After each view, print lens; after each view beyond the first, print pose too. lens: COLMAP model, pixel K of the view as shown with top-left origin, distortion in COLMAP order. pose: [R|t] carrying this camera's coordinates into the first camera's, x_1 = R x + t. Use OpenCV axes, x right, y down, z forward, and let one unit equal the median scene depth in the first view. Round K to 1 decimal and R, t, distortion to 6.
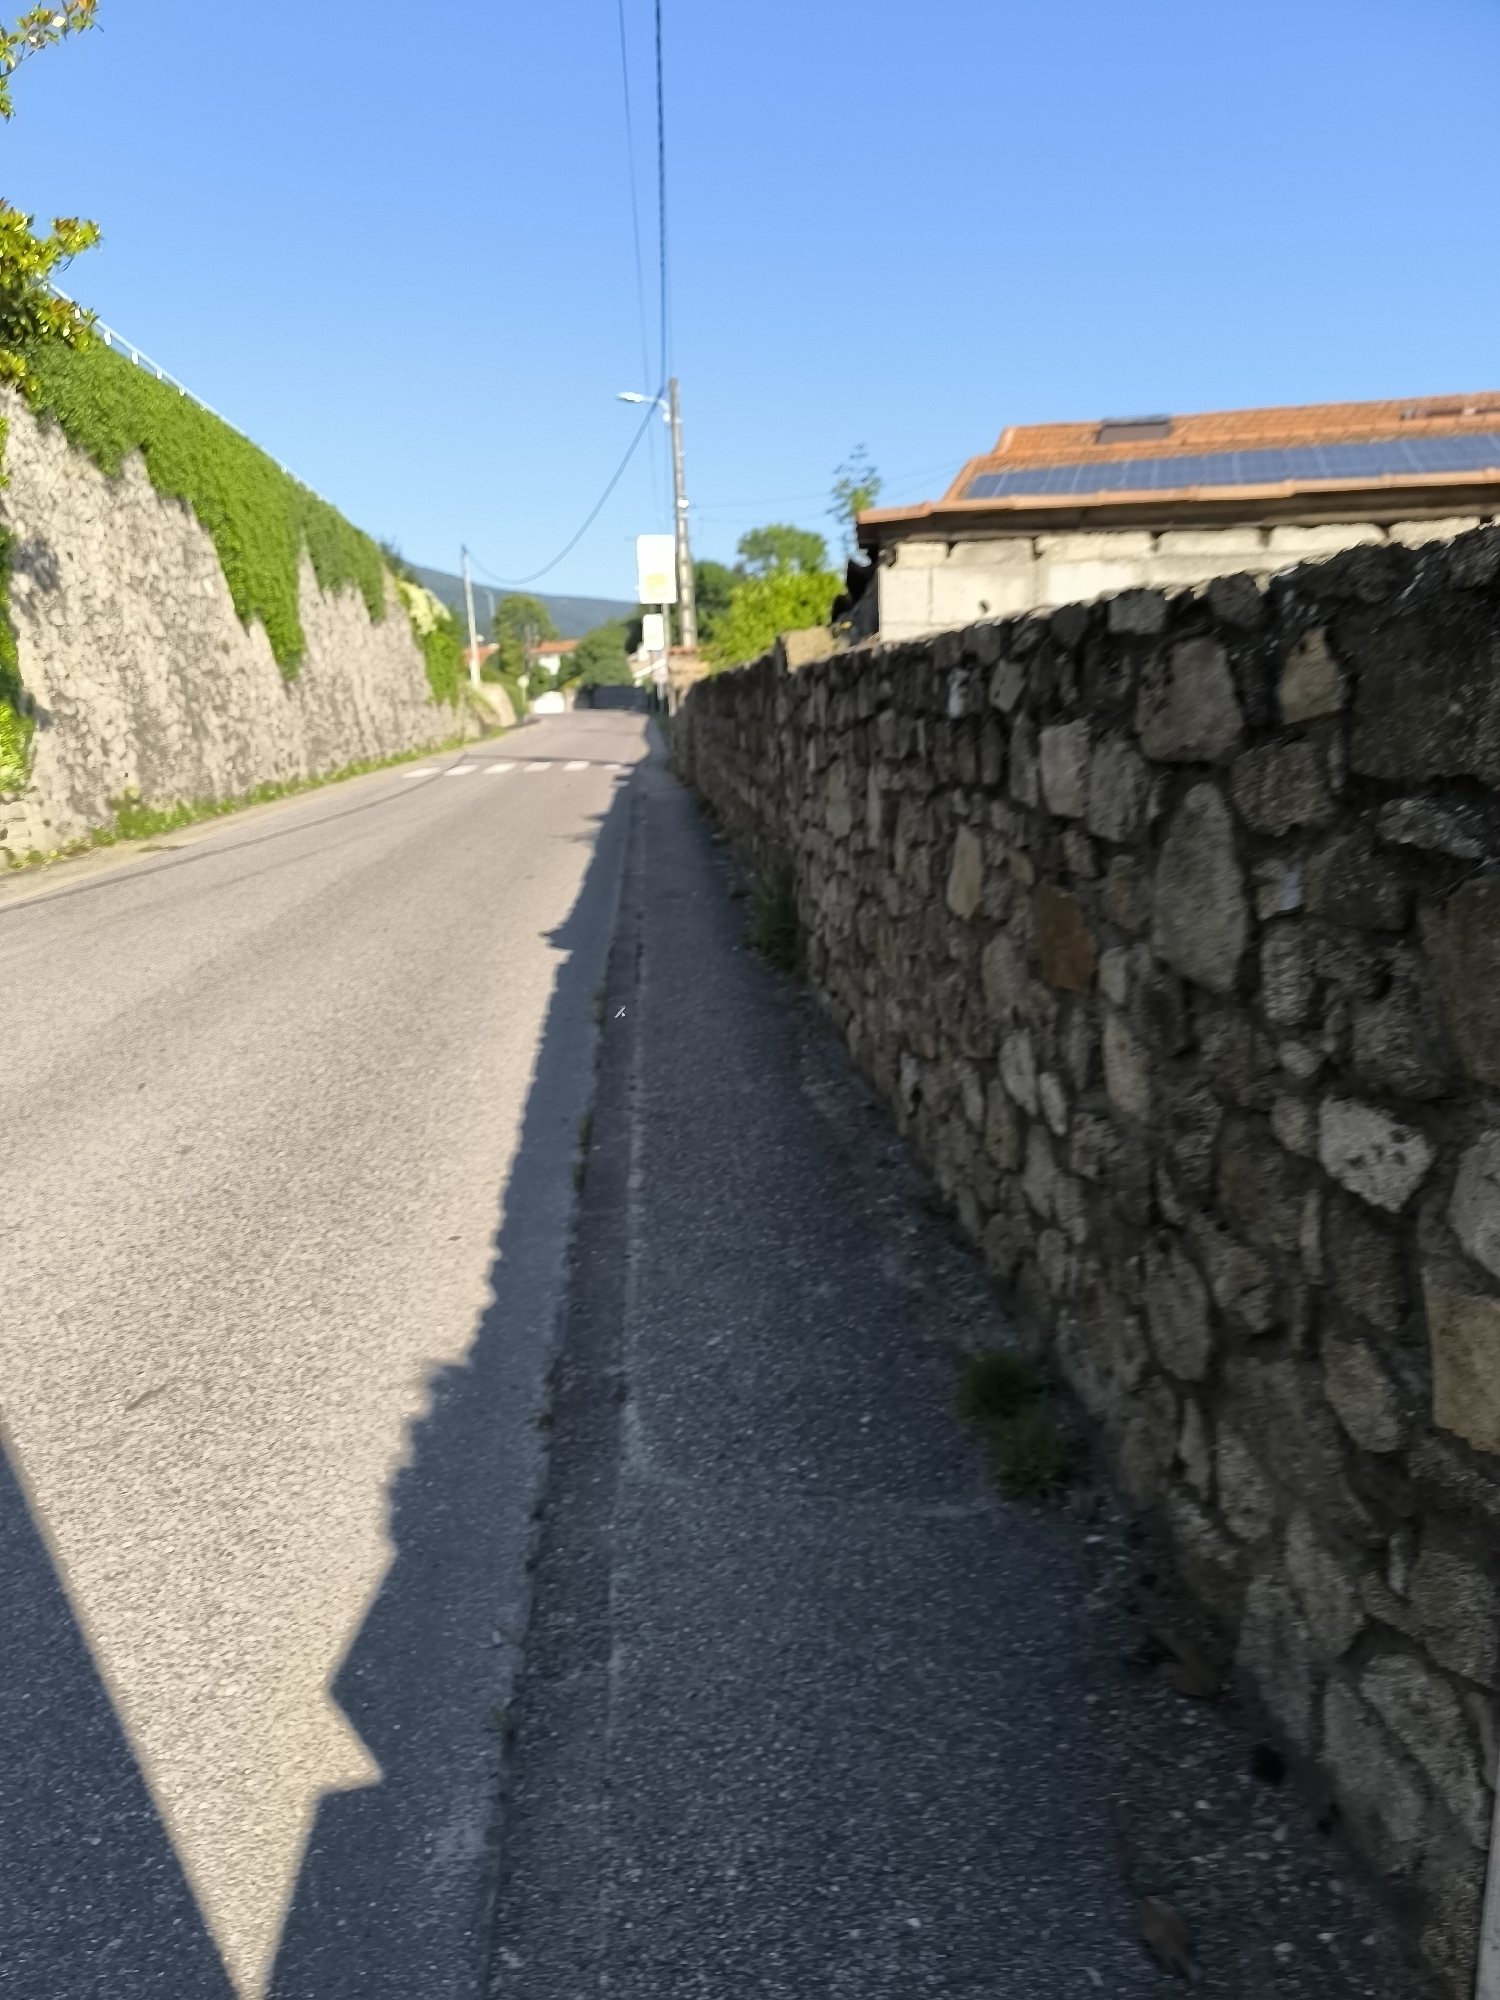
lens RADIAL K [[1364.5, 0, 715.9], [0, 1364.5, 1035.0], [0, 0, 1]] dist [0.080609, -0.074055]
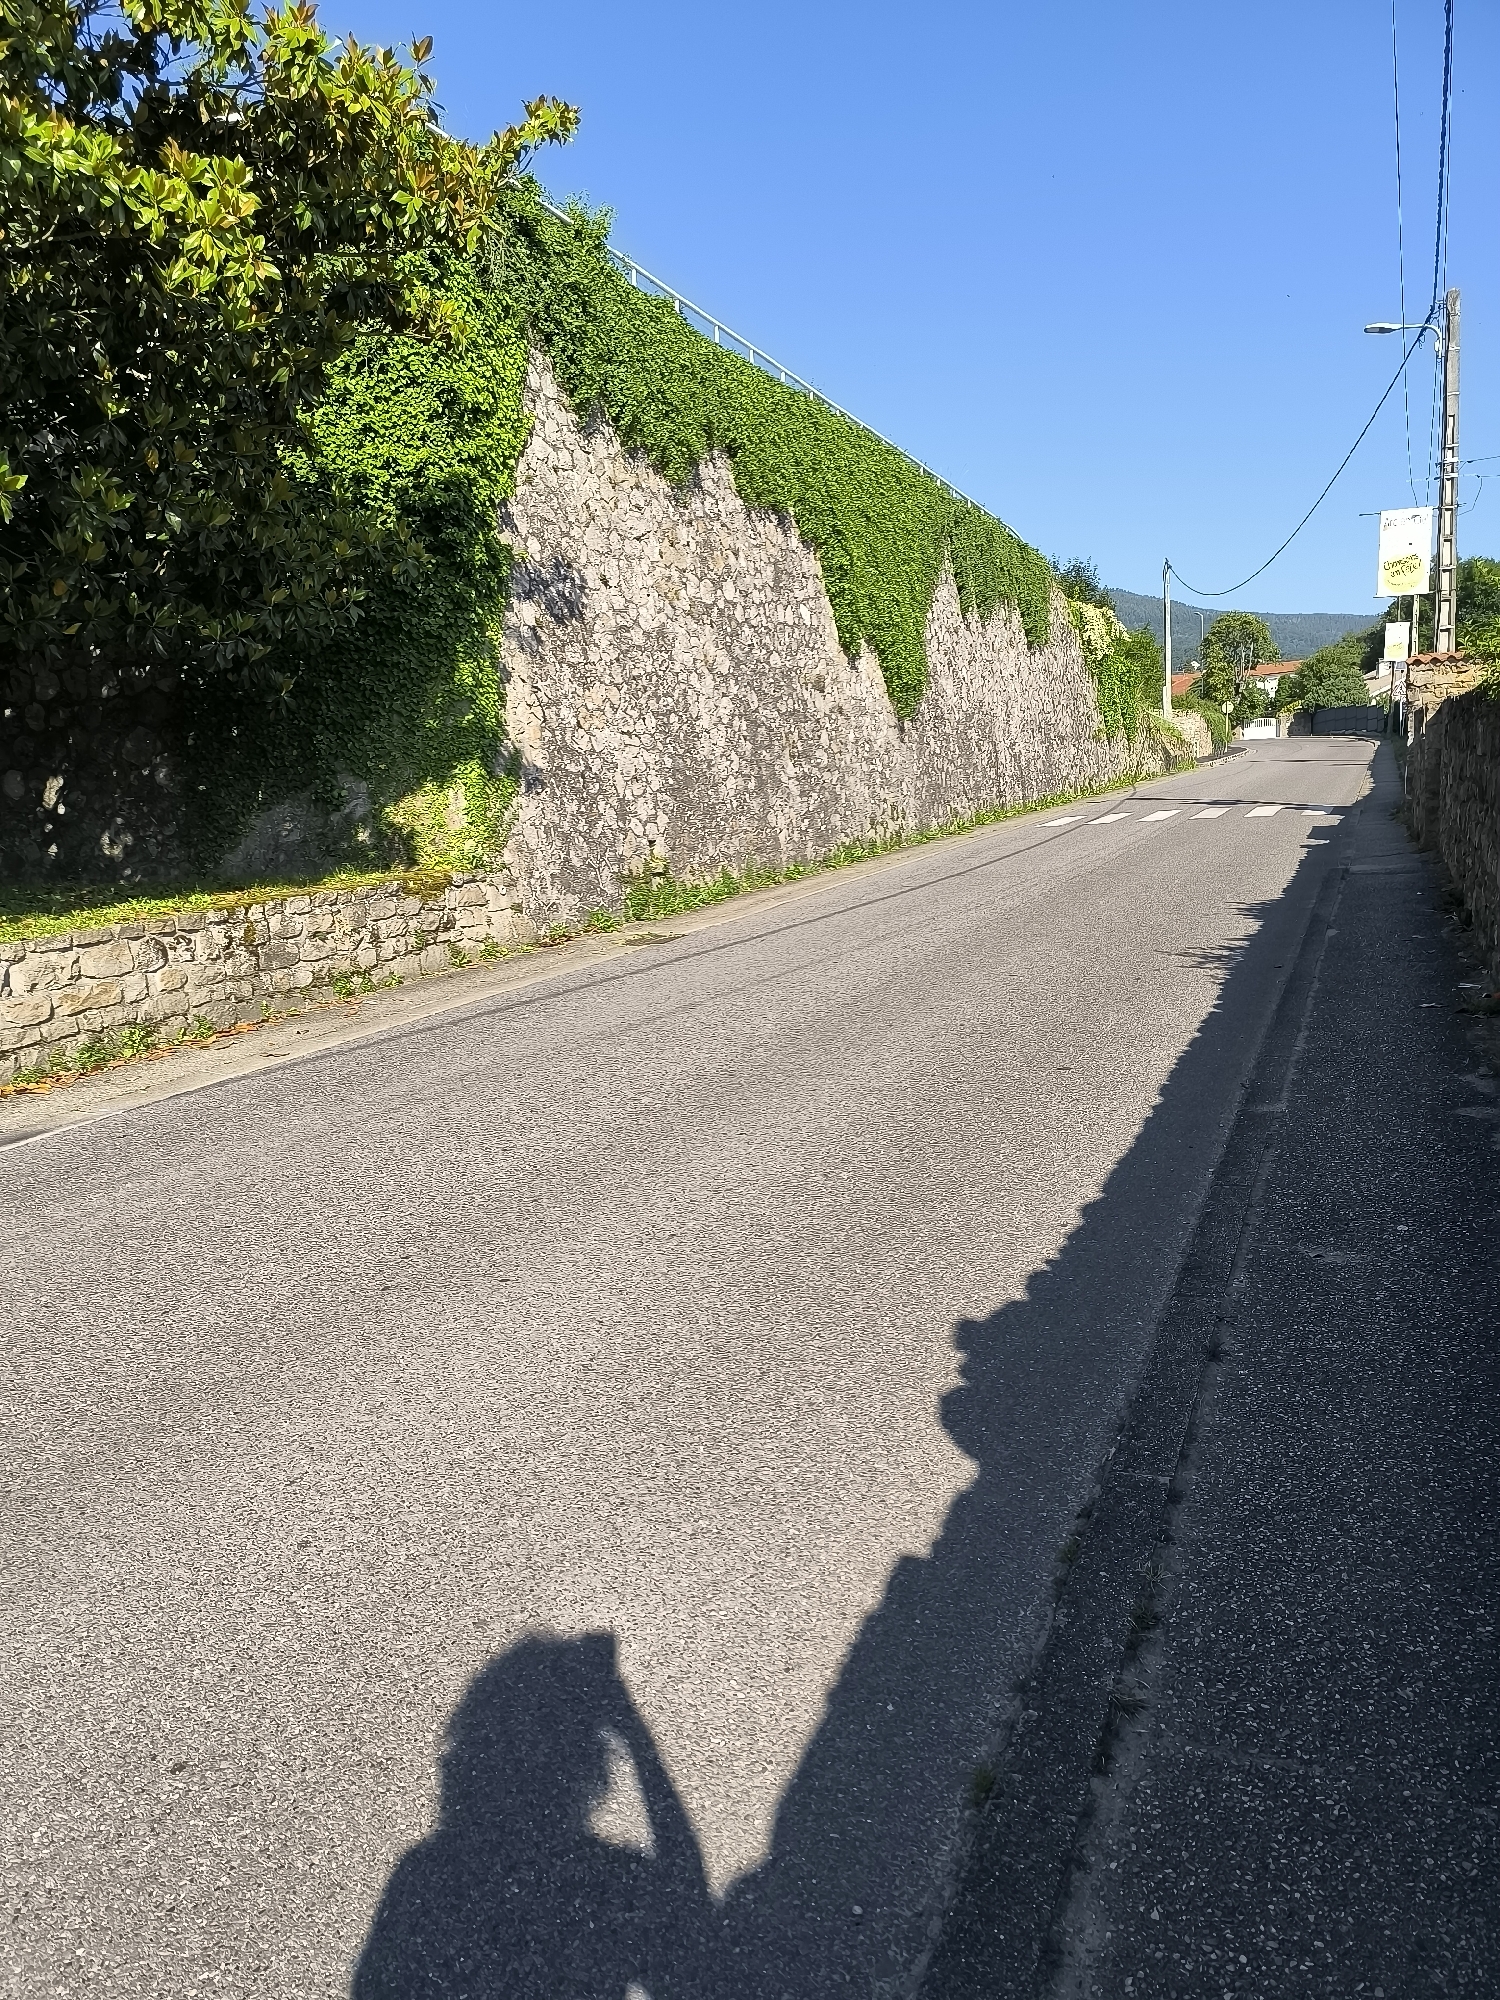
lens RADIAL K [[1364.5, 0, 715.9], [0, 1364.5, 1035.0], [0, 0, 1]] dist [0.080609, -0.074055]
pose [[0.882794, 0.076504, -0.463488, -0.004169], [-0.087141, 0.996195, -0.001542, -0.059089], [0.461606, 0.041750, 0.886102, 0.235583]]
